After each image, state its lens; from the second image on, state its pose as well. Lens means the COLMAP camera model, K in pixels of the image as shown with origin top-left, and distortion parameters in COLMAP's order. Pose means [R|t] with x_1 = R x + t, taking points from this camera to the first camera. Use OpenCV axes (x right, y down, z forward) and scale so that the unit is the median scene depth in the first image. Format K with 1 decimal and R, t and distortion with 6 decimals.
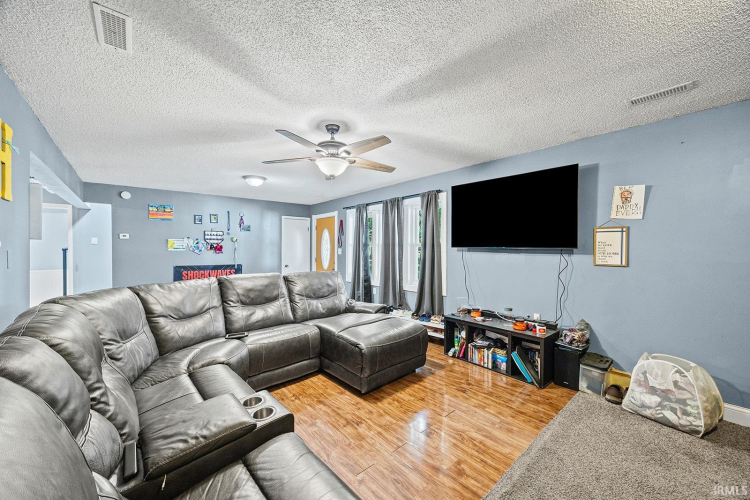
lens RADIAL K [[298.7, 0, 375.0], [0, 298.7, 250.0], [0, 0, 1]] dist [0.001112, 0.000109]
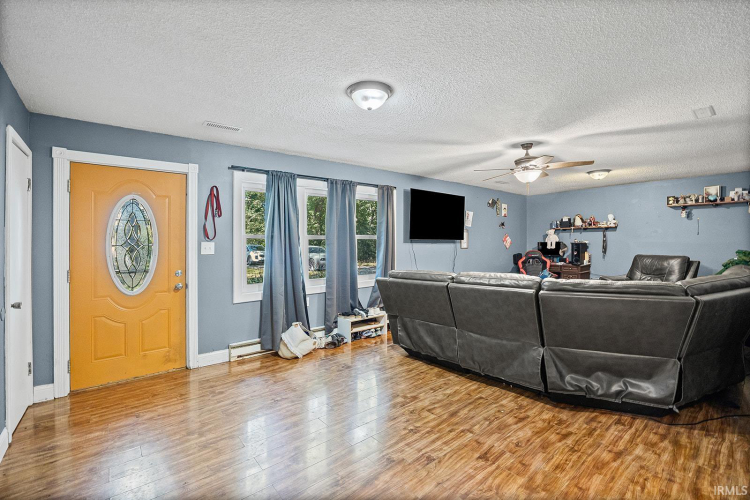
lens RADIAL K [[359.2, 0, 375.0], [0, 359.2, 250.0], [0, 0, 1]] dist [-0.000200, -0.000096]
pose [[-0.038976, -0.023363, 0.998967, -1.277922], [0.016992, 0.999567, 0.024040, -0.004469], [-0.999096, 0.017911, -0.038562, 1.313116]]
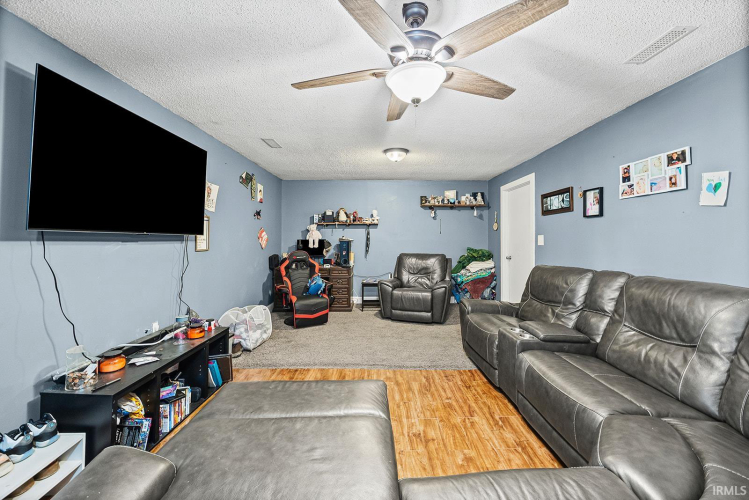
lens RADIAL K [[303.5, 0, 378.3], [0, 303.5, 237.9], [0, 0, 1]] dist [0.000577, 0.000141]
pose [[-0.777457, -0.002218, 0.628932, -0.334007], [0.003344, 0.999965, 0.007661, -0.001166], [-0.628927, 0.008059, -0.777423, 1.123362]]
